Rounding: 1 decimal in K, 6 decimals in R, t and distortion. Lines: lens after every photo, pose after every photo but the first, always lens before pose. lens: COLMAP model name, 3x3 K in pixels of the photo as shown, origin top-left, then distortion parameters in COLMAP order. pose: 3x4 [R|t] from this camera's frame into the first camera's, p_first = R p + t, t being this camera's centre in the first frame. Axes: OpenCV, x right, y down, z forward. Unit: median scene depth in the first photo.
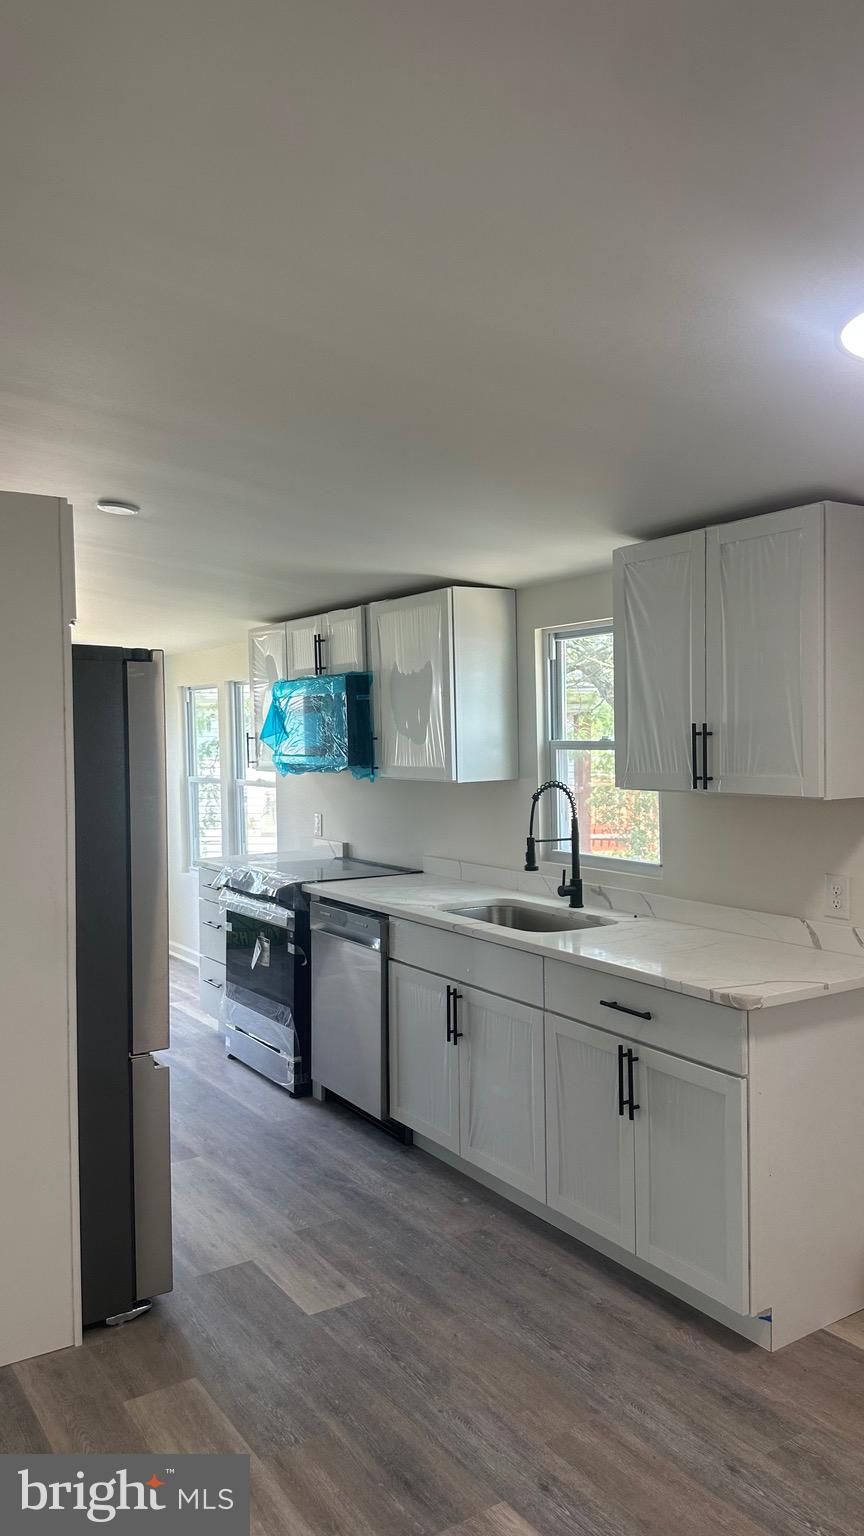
lens RADIAL K [[1085.3, 0, 429.8], [0, 1085.3, 764.9], [0, 0, 1]] dist [0.161674, -0.270697]
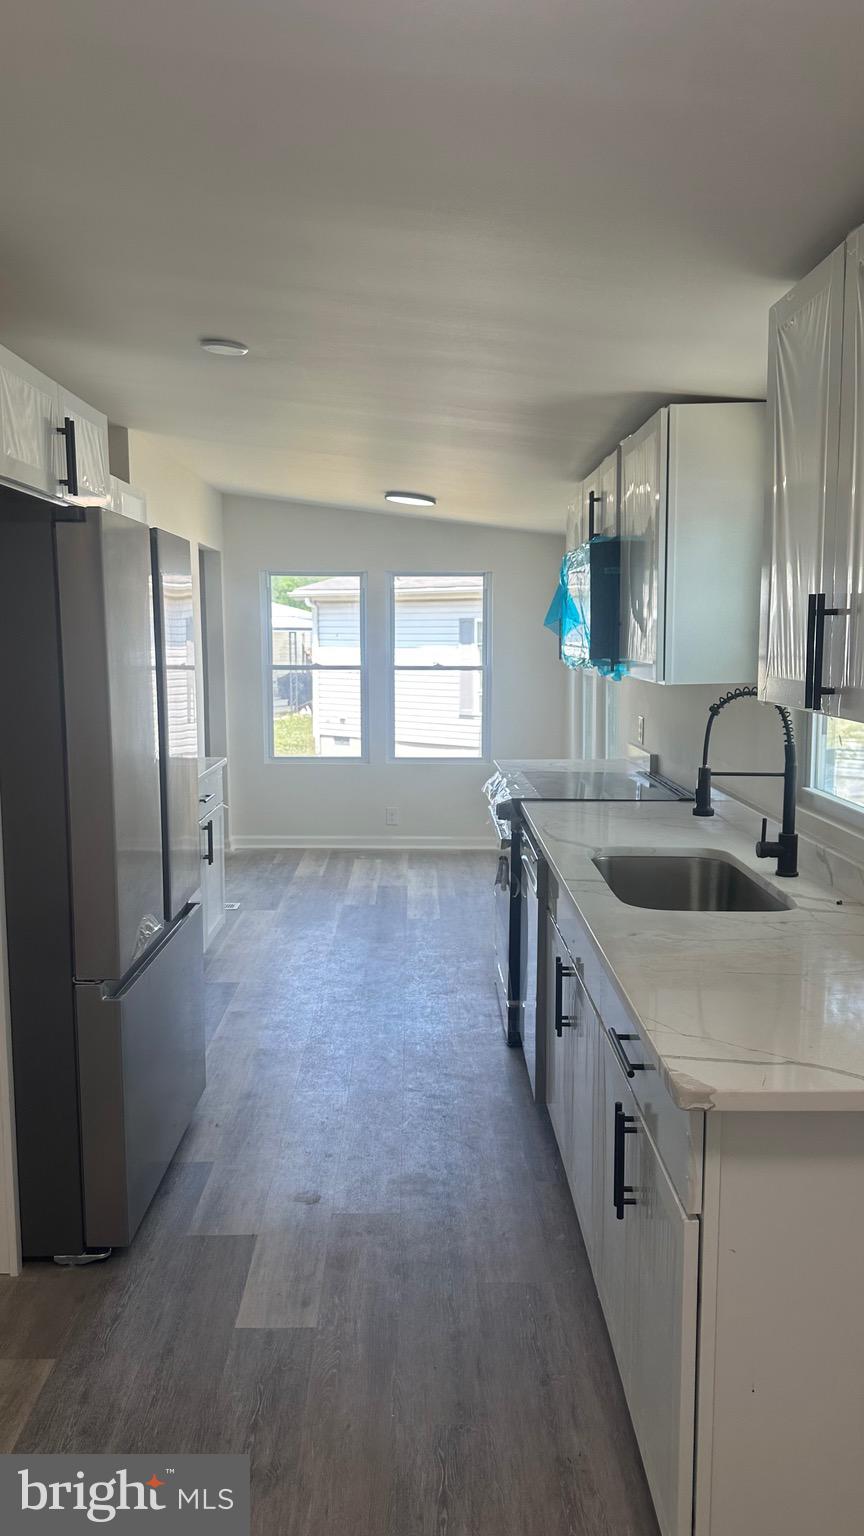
lens RADIAL K [[1086.7, 0, 432.0], [0, 1086.7, 768.0], [0, 0, 1]] dist [0.128241, -0.175965]
pose [[0.843110, 0.080348, -0.531704, 0.327716], [-0.026560, 0.993789, 0.108060, -0.003593], [0.537085, -0.076985, 0.840008, 0.336650]]
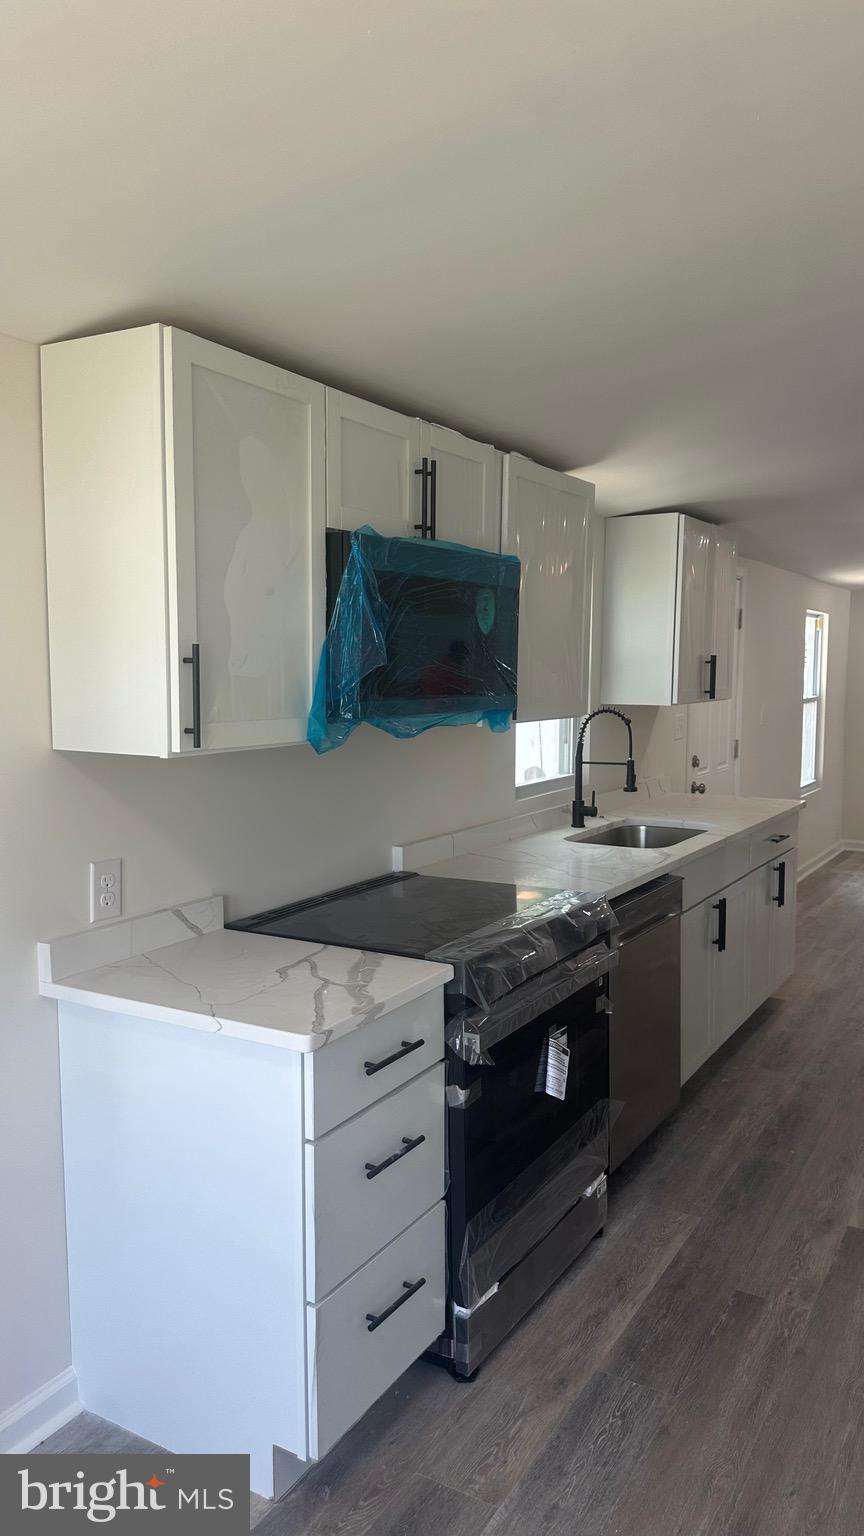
lens RADIAL K [[1100.9, 0, 432.0], [0, 1100.9, 768.0], [0, 0, 1]] dist [0.008127, -0.031708]
pose [[-0.437928, -0.077378, 0.895674, -0.788475], [0.028093, 0.994625, 0.099663, -0.036422], [-0.898571, 0.068807, -0.433400, 1.686810]]
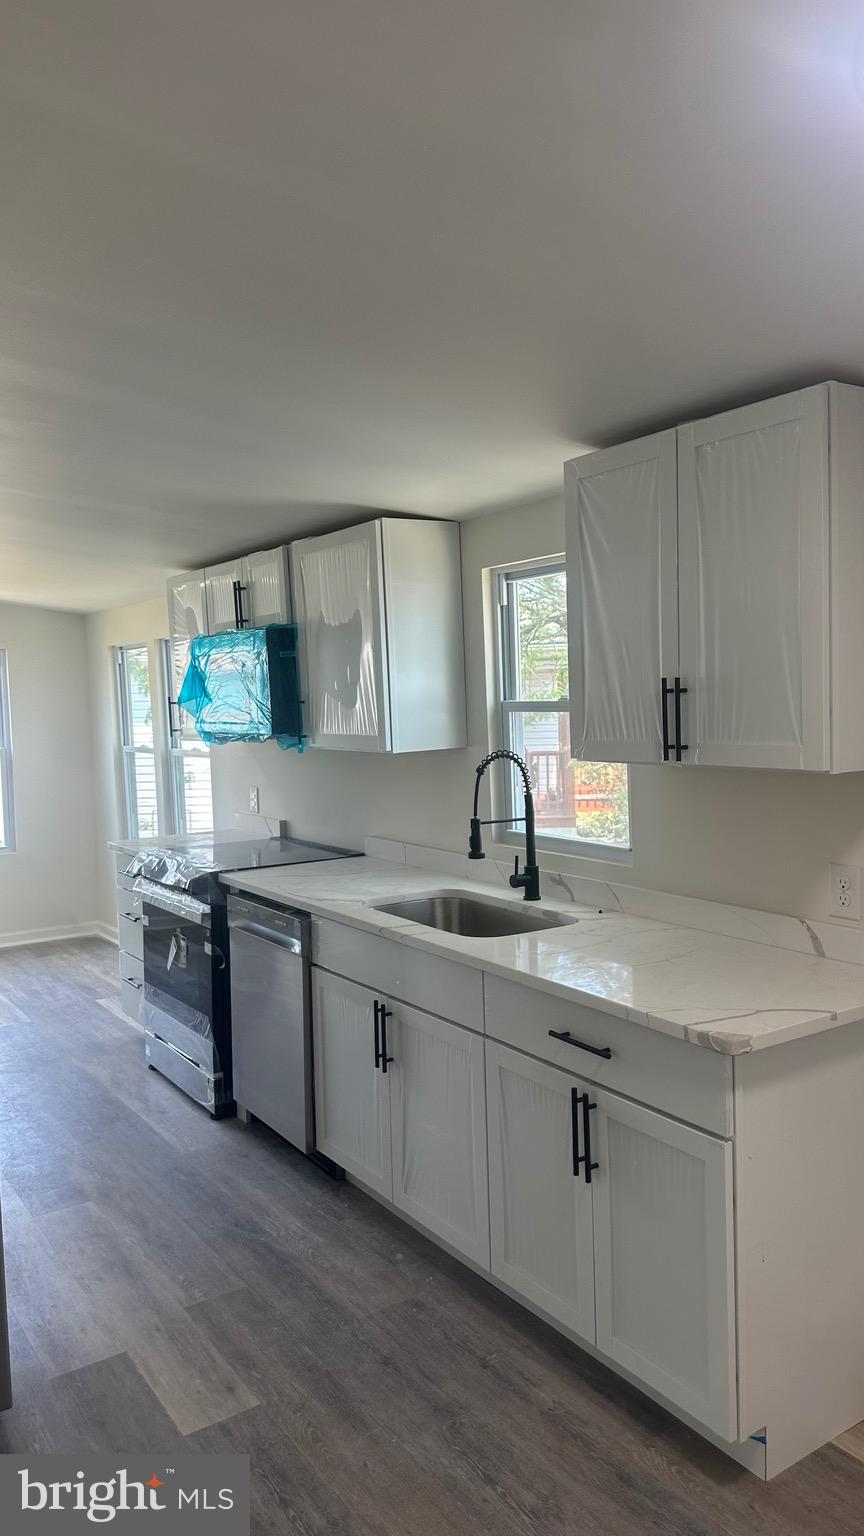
lens RADIAL K [[1086.7, 0, 433.4], [0, 1086.7, 761.9], [0, 0, 1]] dist [0.122734, -0.163637]
pose [[0.999788, -0.018023, 0.009967, 0.055355], [0.017668, 0.999246, 0.034582, -0.006247], [-0.010583, -0.034399, 0.999352, 0.177657]]
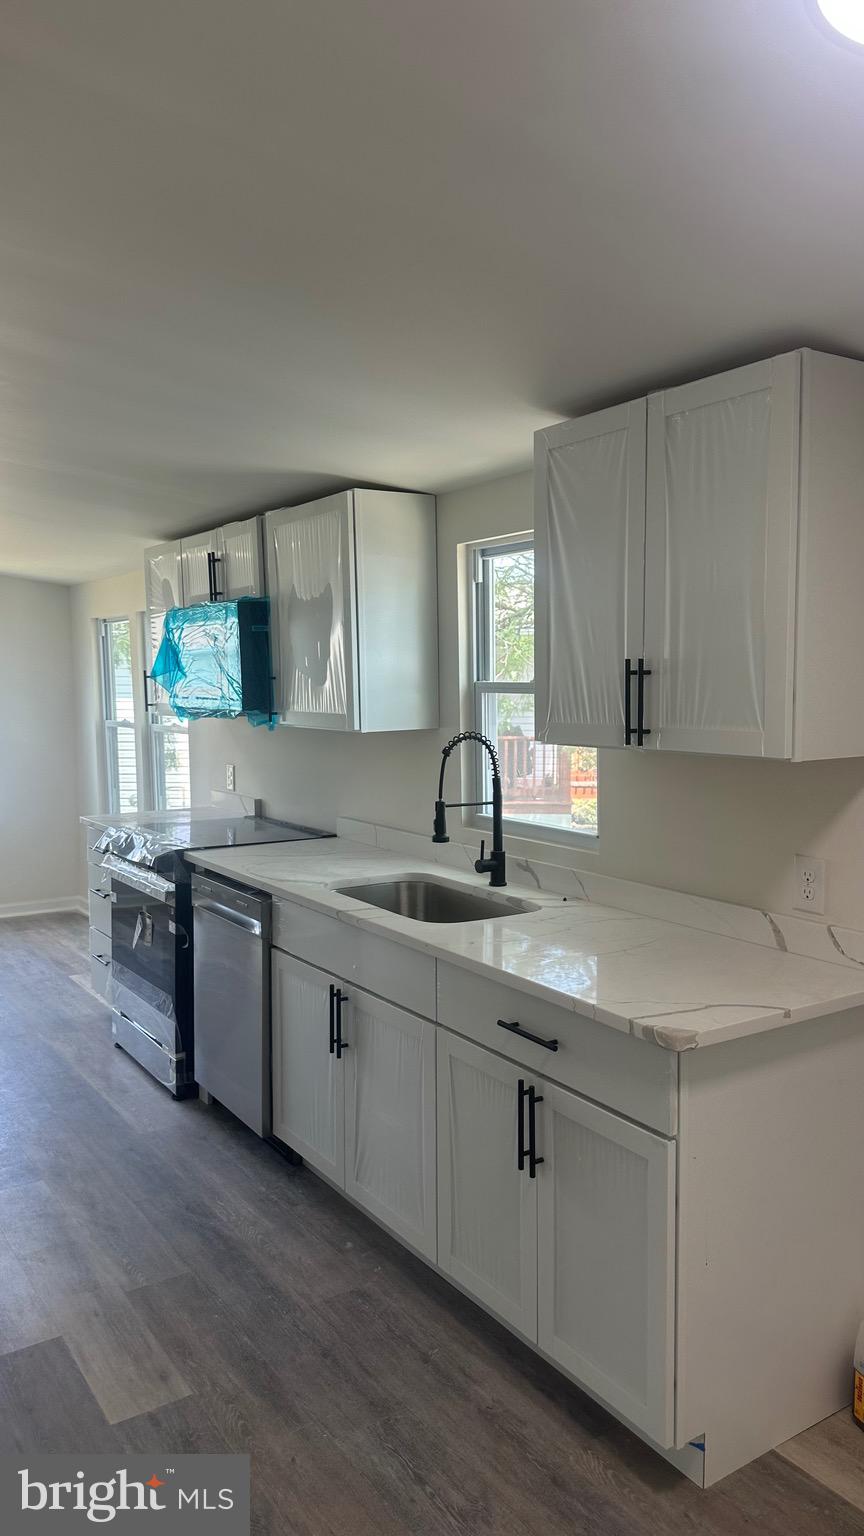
lens RADIAL K [[1086.7, 0, 432.0], [0, 1086.7, 768.0], [0, 0, 1]] dist [0.128241, -0.175965]
pose [[0.999974, 0.005118, 0.005058, 0.085650], [-0.005389, 0.998462, 0.055183, -0.002764], [-0.004767, -0.055209, 0.998463, 0.200956]]
